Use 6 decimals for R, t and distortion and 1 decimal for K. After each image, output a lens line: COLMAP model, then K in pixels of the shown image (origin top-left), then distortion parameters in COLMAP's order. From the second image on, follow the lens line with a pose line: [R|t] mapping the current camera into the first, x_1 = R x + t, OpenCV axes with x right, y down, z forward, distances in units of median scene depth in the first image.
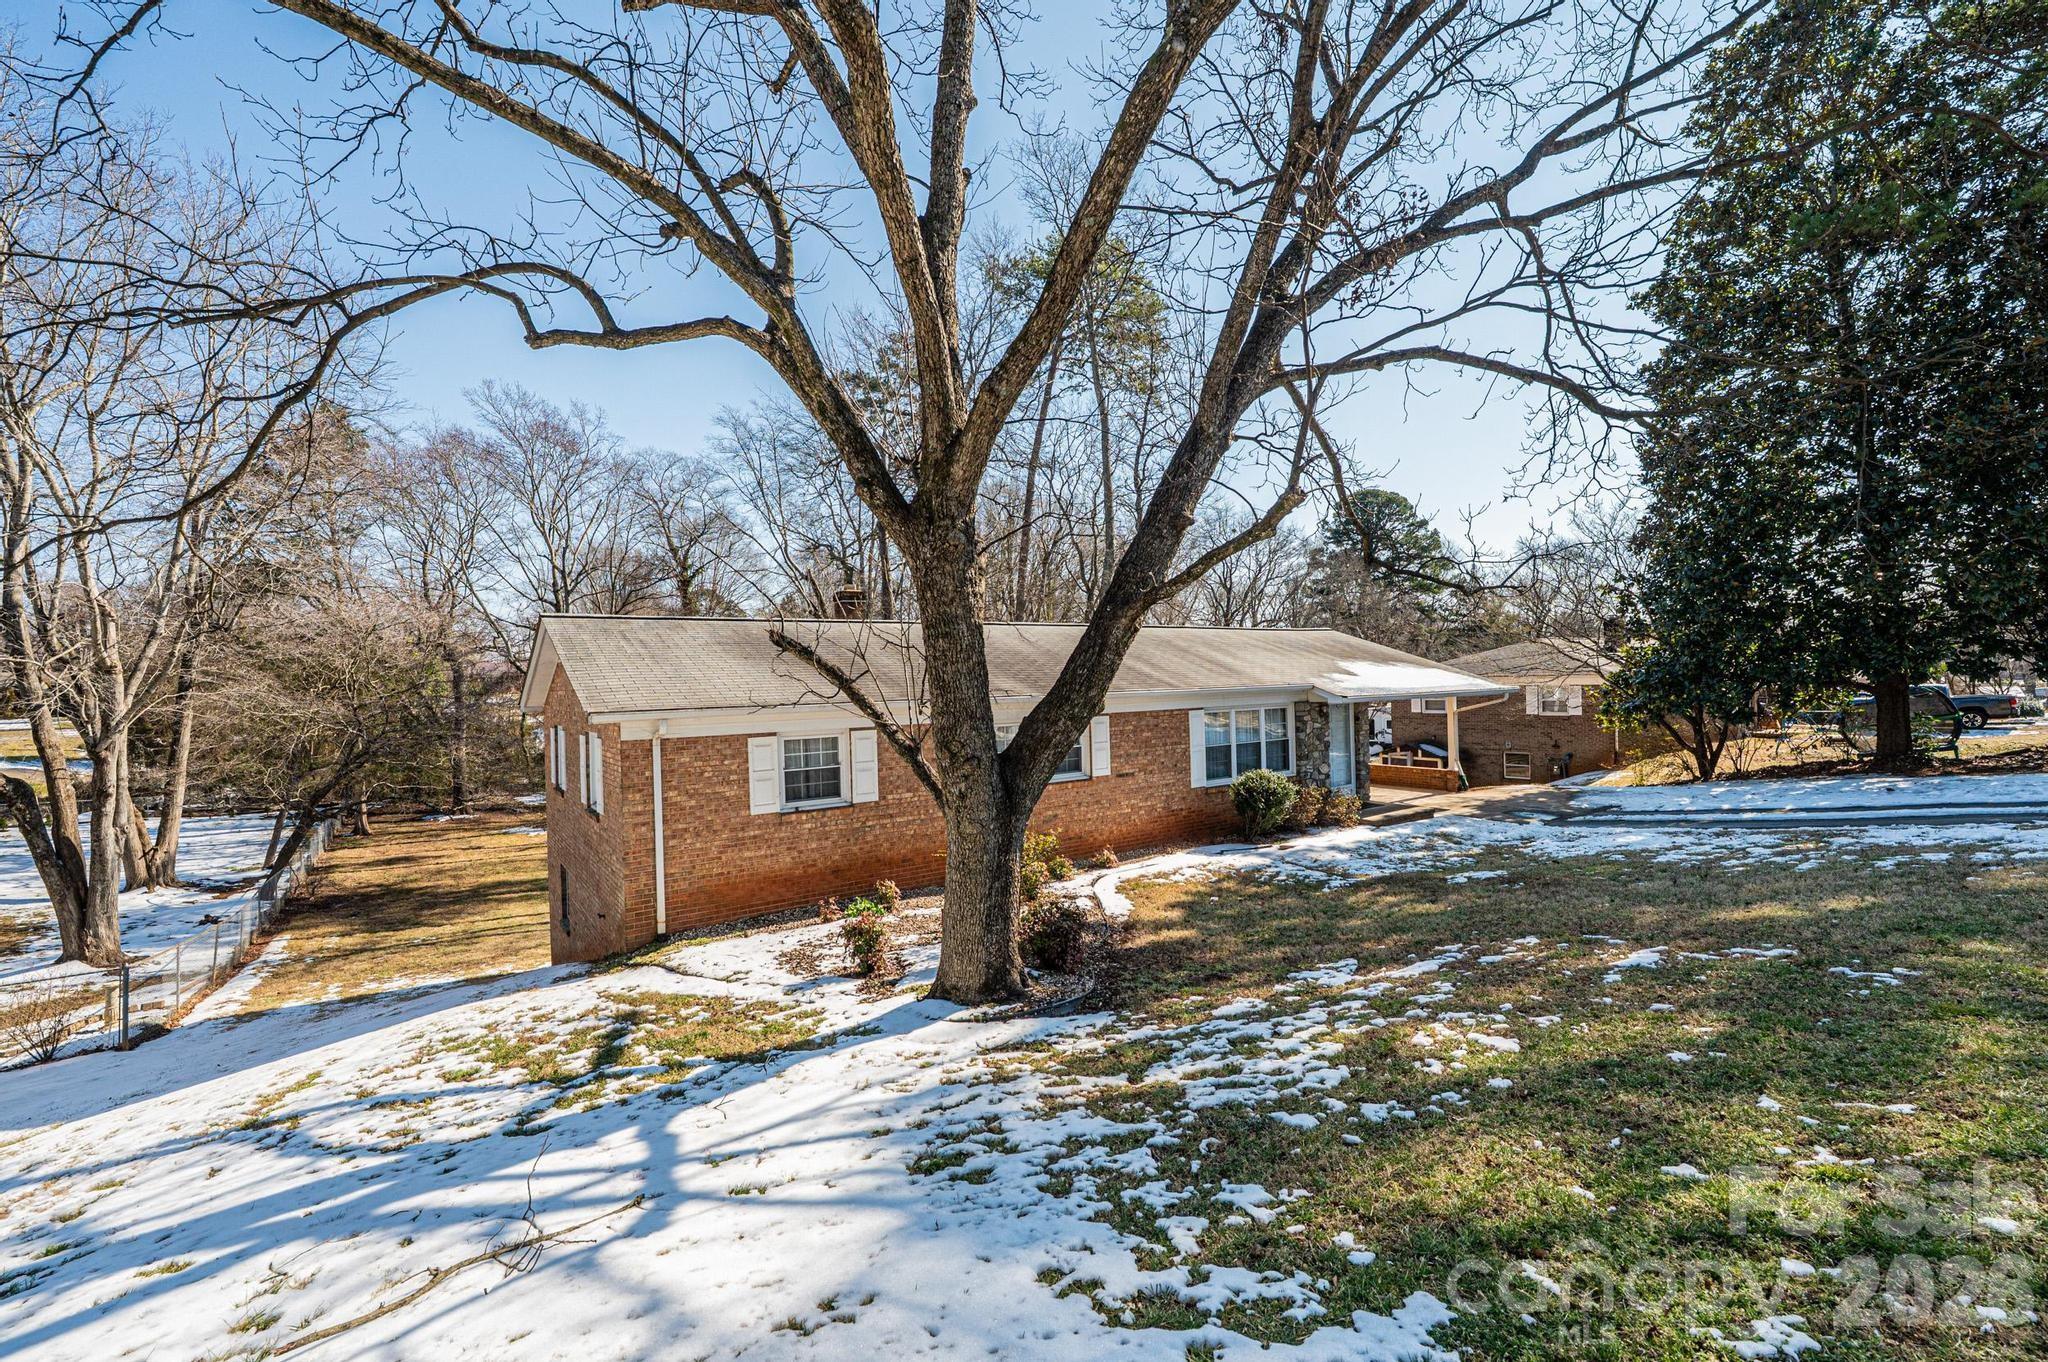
lens RADIAL K [[866.5, 0, 1026.6], [0, 866.5, 684.1], [0, 0, 1]] dist [0.000050, 0.000132]
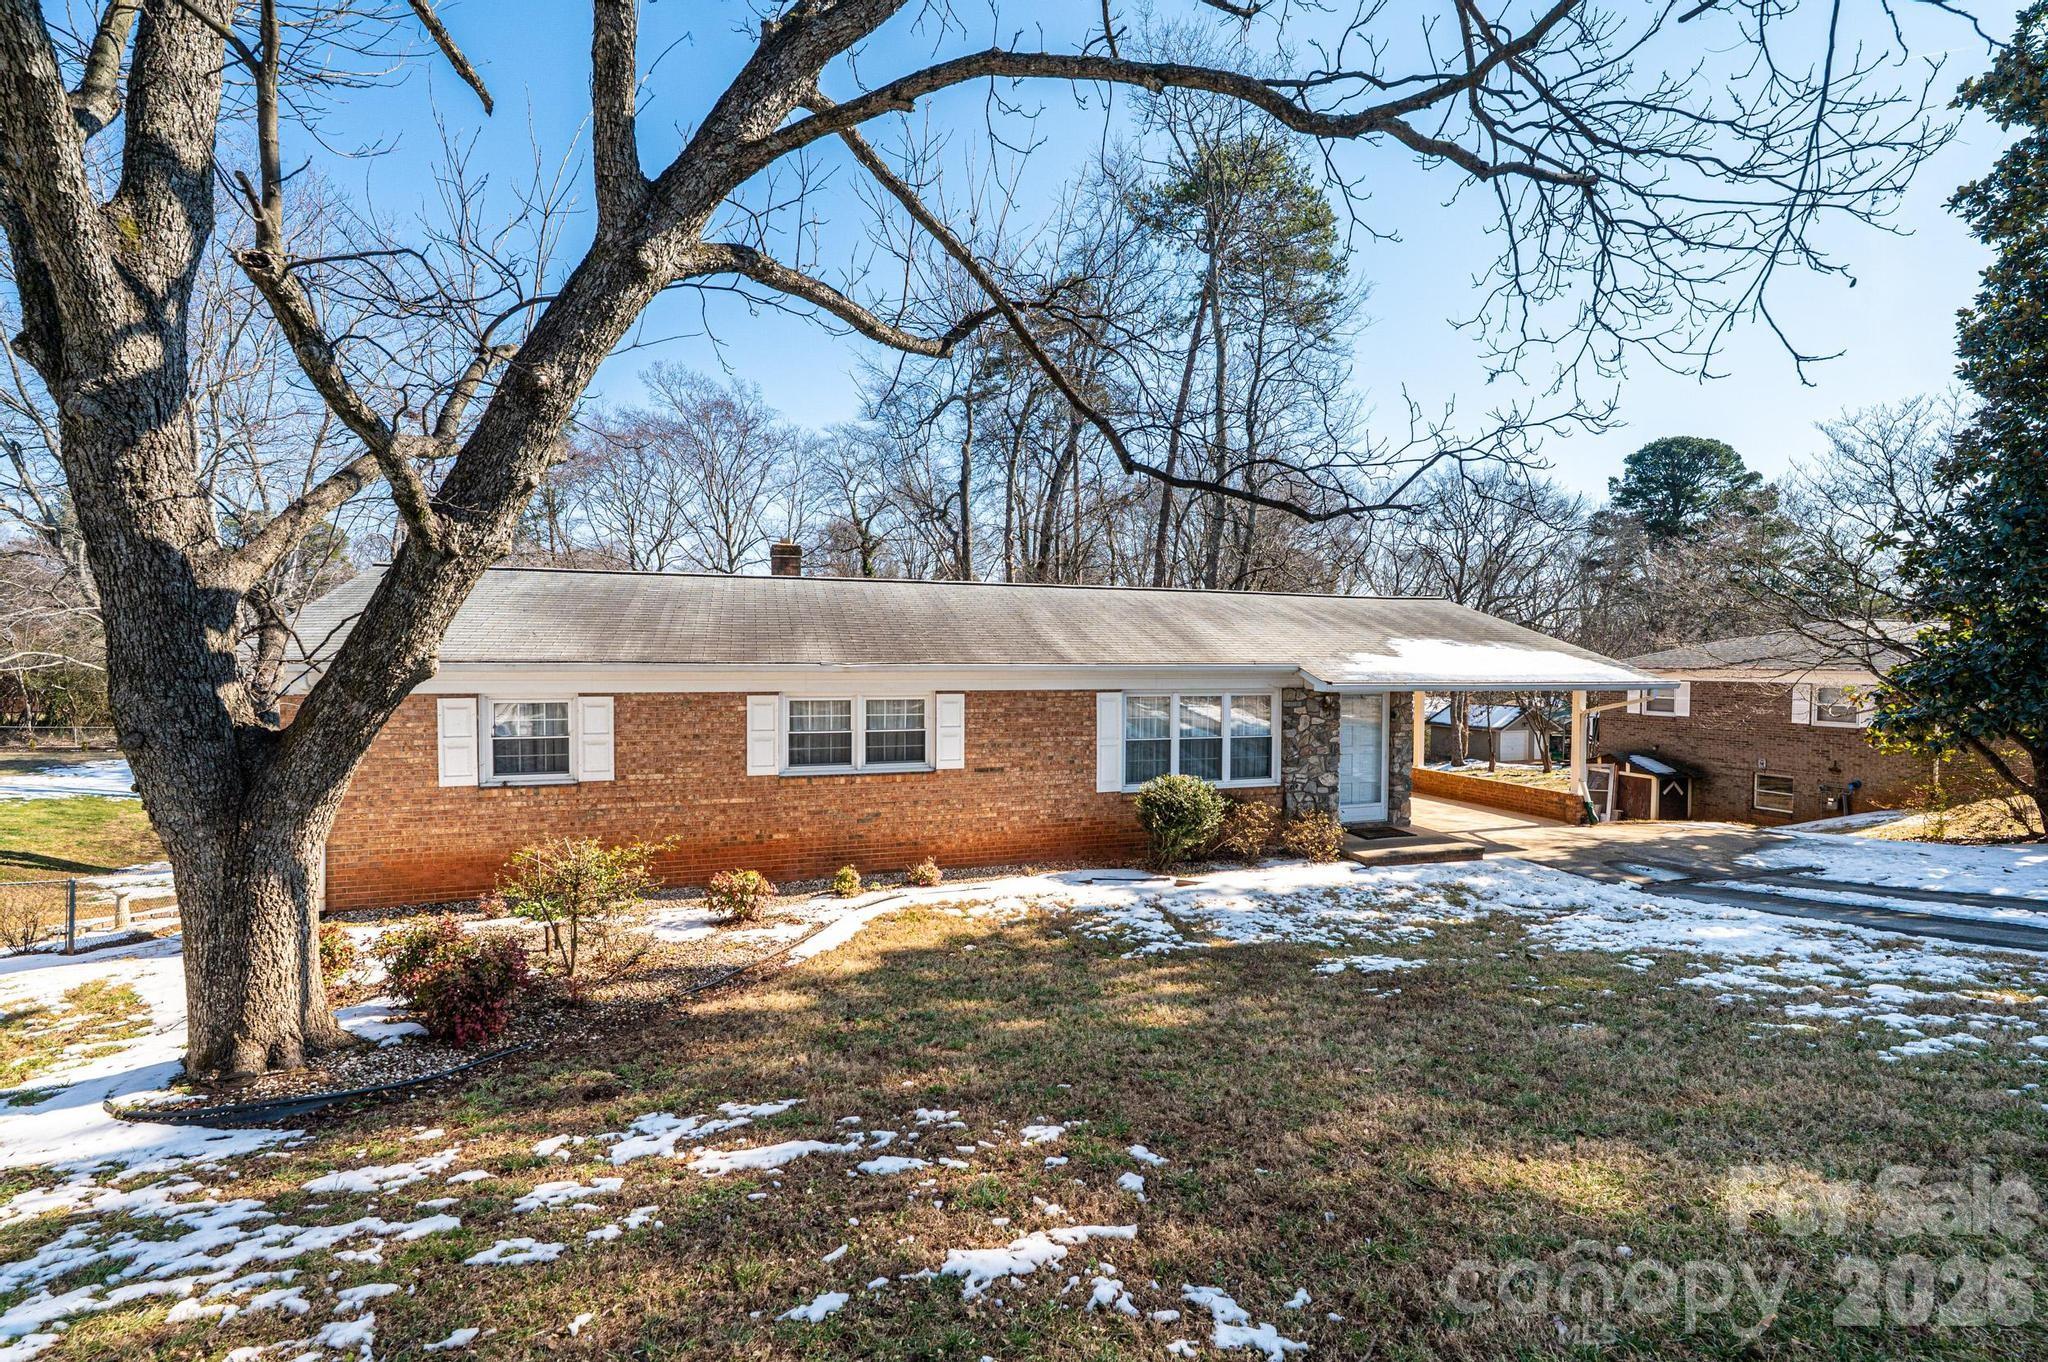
lens RADIAL K [[866.5, 0, 1022.7], [0, 866.5, 682.1], [0, 0, 1]] dist [0.000050, 0.000132]
pose [[0.954288, 0.038883, -0.296349, 0.296121], [-0.031887, 0.999088, 0.028406, 0.001249], [0.297183, -0.017658, 0.954657, 0.203404]]
